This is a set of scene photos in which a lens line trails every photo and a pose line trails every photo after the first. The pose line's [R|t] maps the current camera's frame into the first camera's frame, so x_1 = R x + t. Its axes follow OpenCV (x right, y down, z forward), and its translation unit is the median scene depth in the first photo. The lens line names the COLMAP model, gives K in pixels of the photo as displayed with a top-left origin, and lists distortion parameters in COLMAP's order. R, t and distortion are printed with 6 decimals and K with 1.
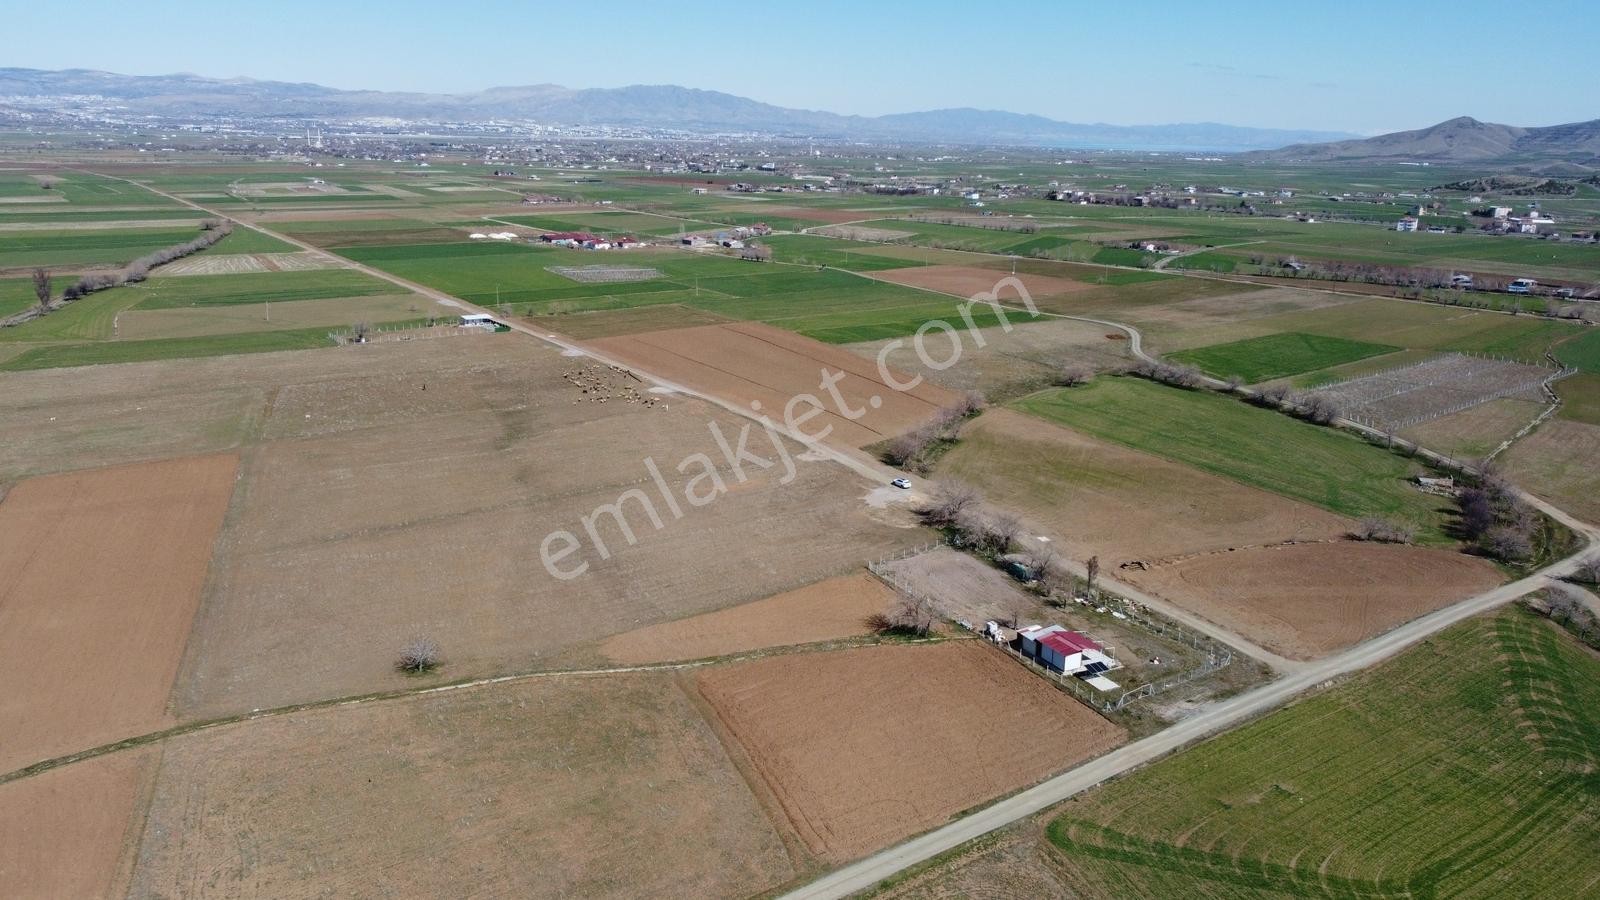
lens RADIAL K [[1216.0, 0, 798.9], [0, 1216.0, 449.7], [0, 0, 1]] dist [-0.002744, -0.001664]
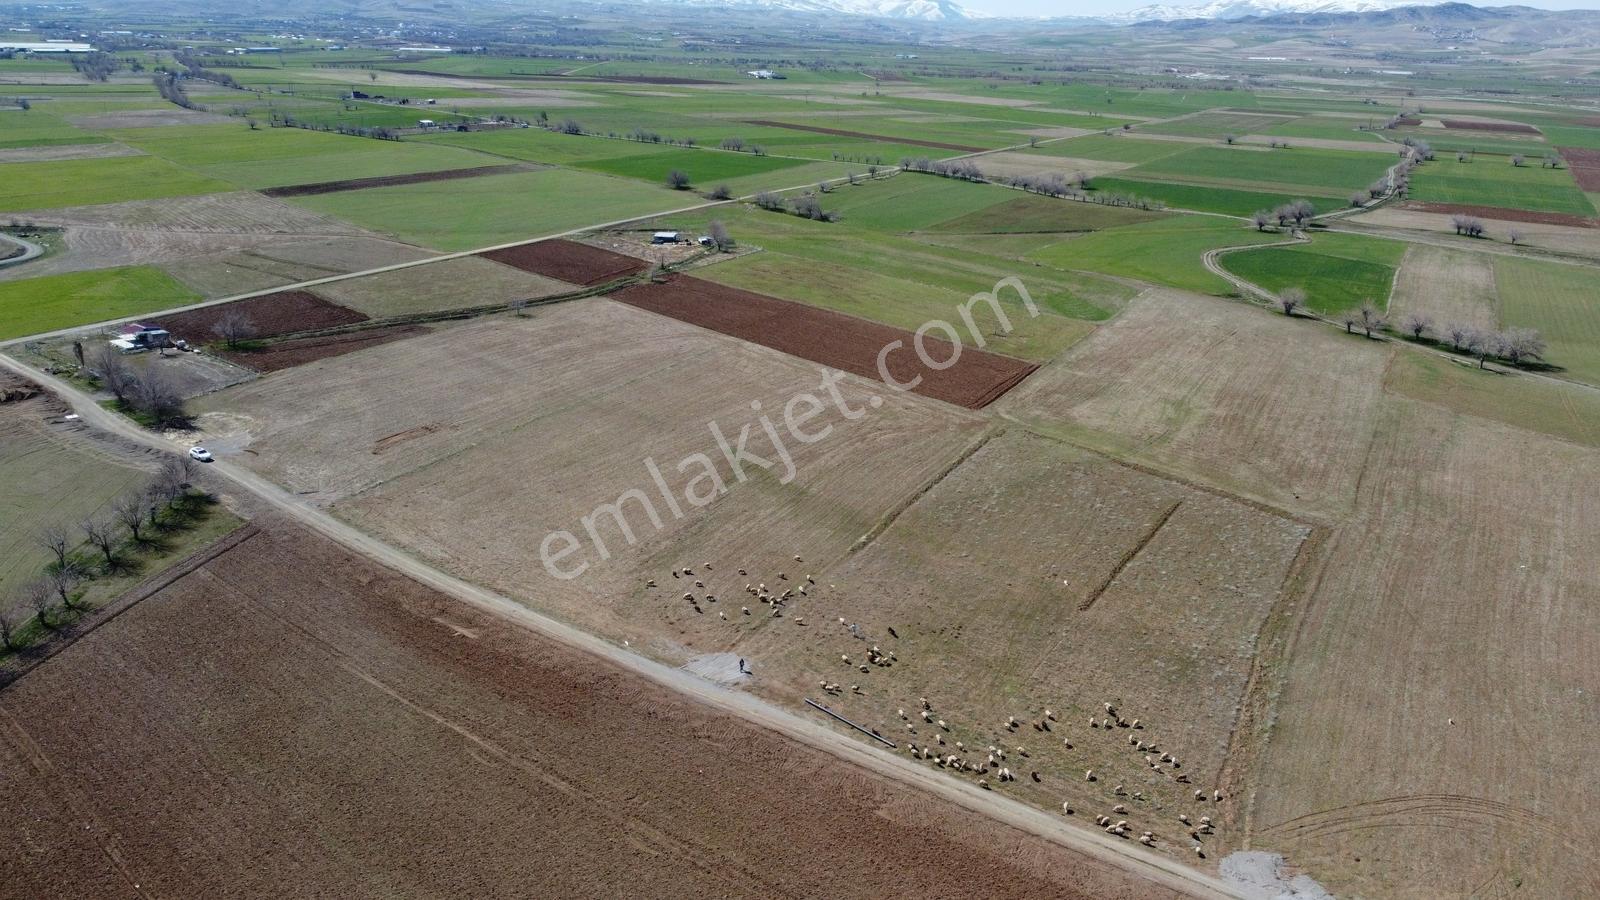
lens RADIAL K [[1216.0, 0, 802.2], [0, 1216.0, 450.0], [0, 0, 1]] dist [-0.002744, -0.001664]
pose [[-0.920191, 0.082940, -0.382583, 0.017279], [-0.143937, 0.837156, 0.527685, -0.346951], [0.364047, 0.540639, -0.758405, 1.306400]]
